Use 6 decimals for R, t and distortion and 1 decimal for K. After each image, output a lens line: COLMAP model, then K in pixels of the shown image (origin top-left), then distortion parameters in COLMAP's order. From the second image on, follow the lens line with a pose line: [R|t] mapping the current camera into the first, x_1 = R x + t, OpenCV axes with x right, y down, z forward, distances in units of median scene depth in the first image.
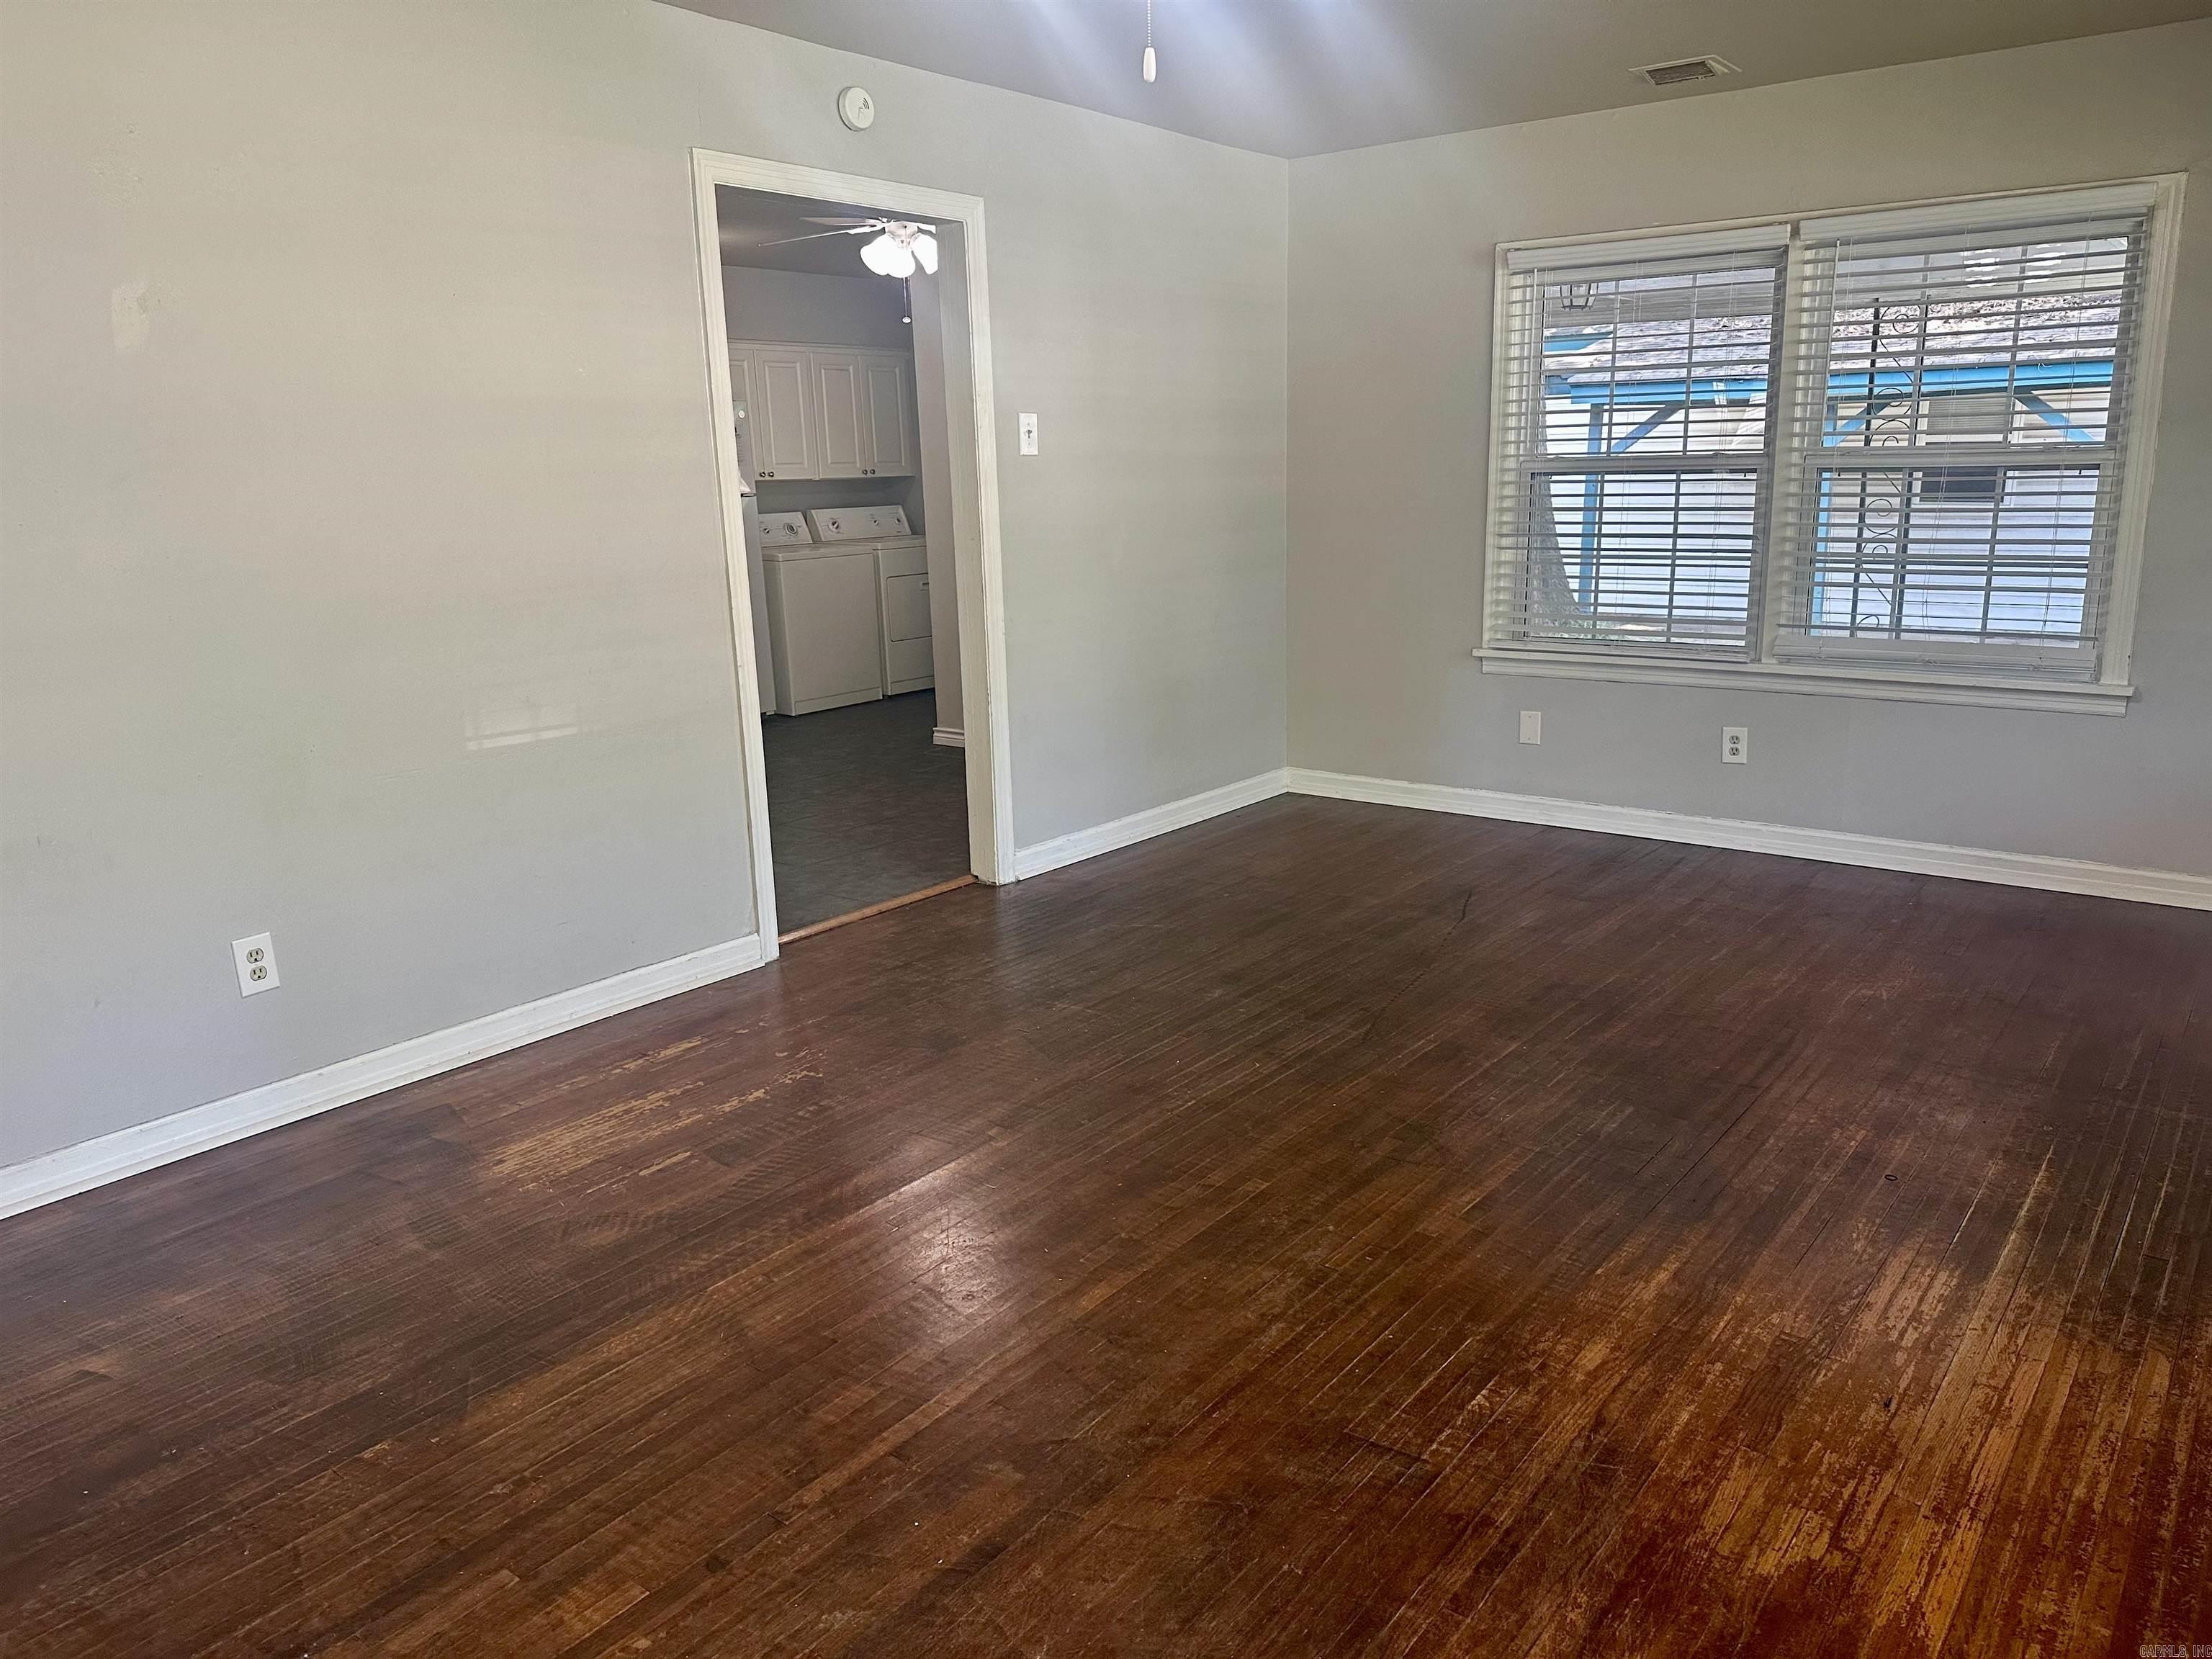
lens RADIAL K [[1614.3, 0, 1104.6], [0, 1614.3, 837.9], [0, 0, 1]] dist [0.092261, 0.001027]
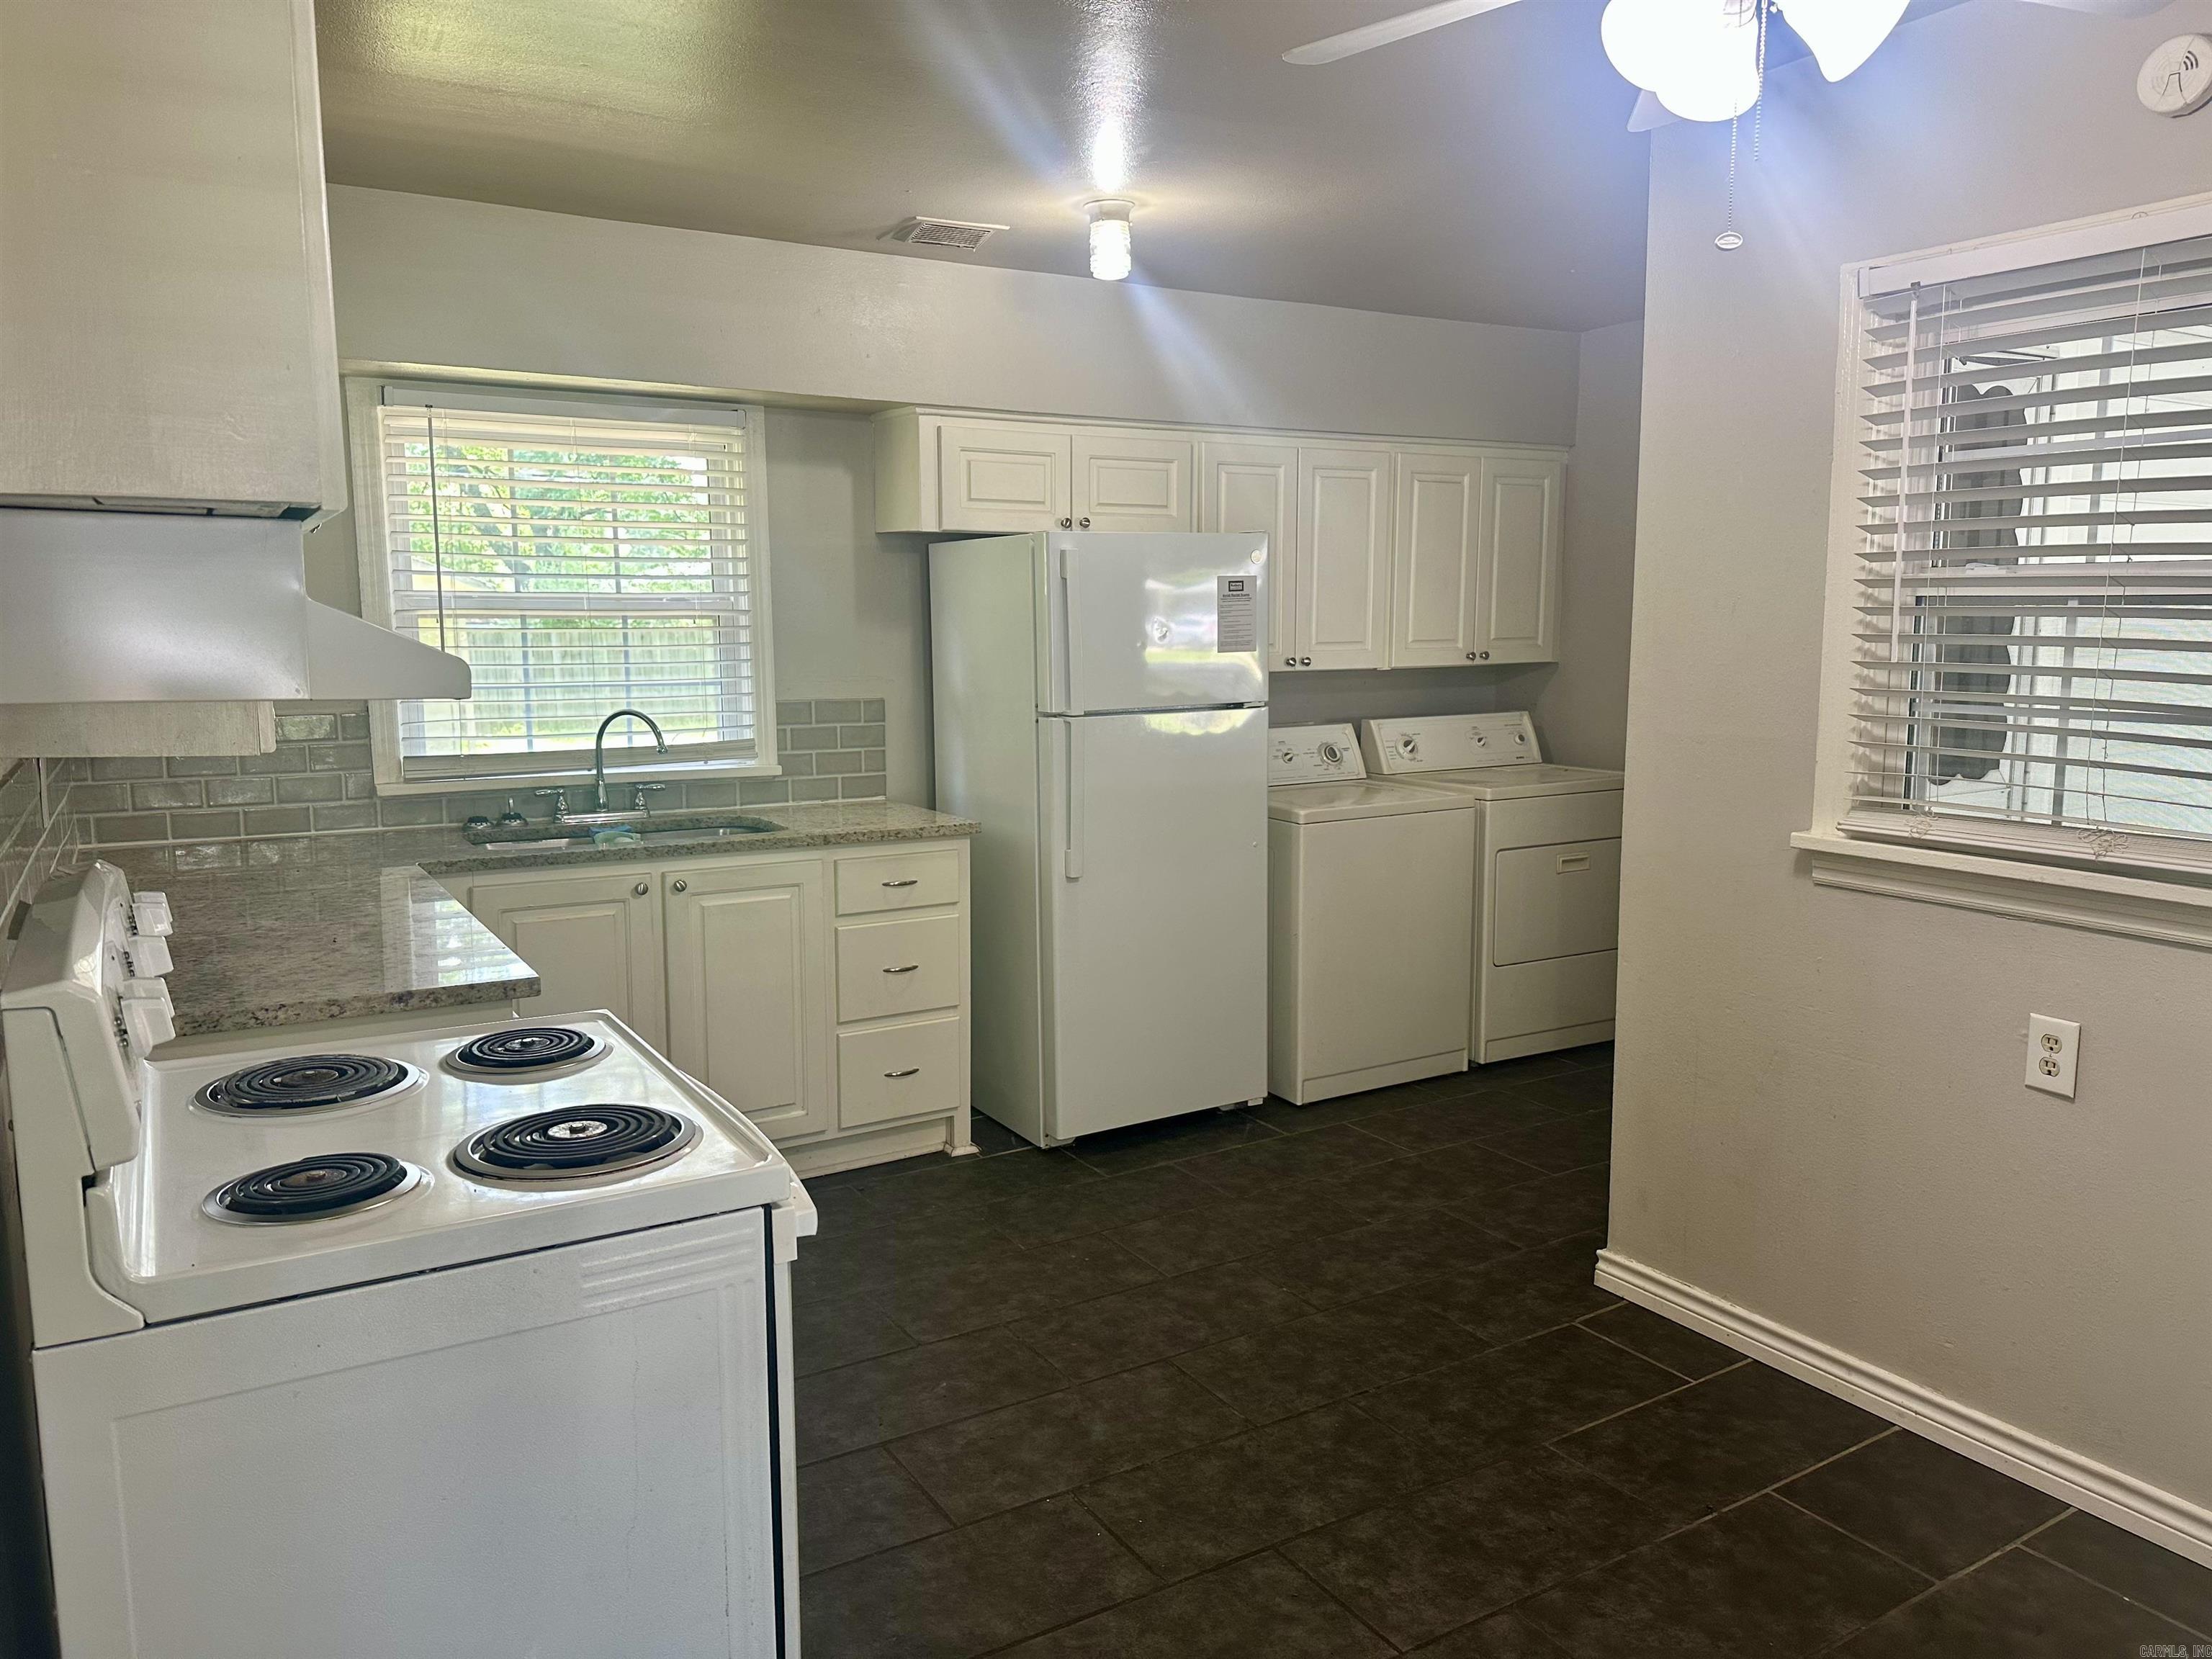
lens RADIAL K [[1614.3, 0, 1097.2], [0, 1614.3, 824.1], [0, 0, 1]] dist [0.092261, 0.001027]
pose [[0.940870, 0.075788, -0.330182, -0.081157], [-0.108570, 0.990703, -0.081977, -0.109563], [0.320899, 0.112977, 0.940351, 0.444405]]
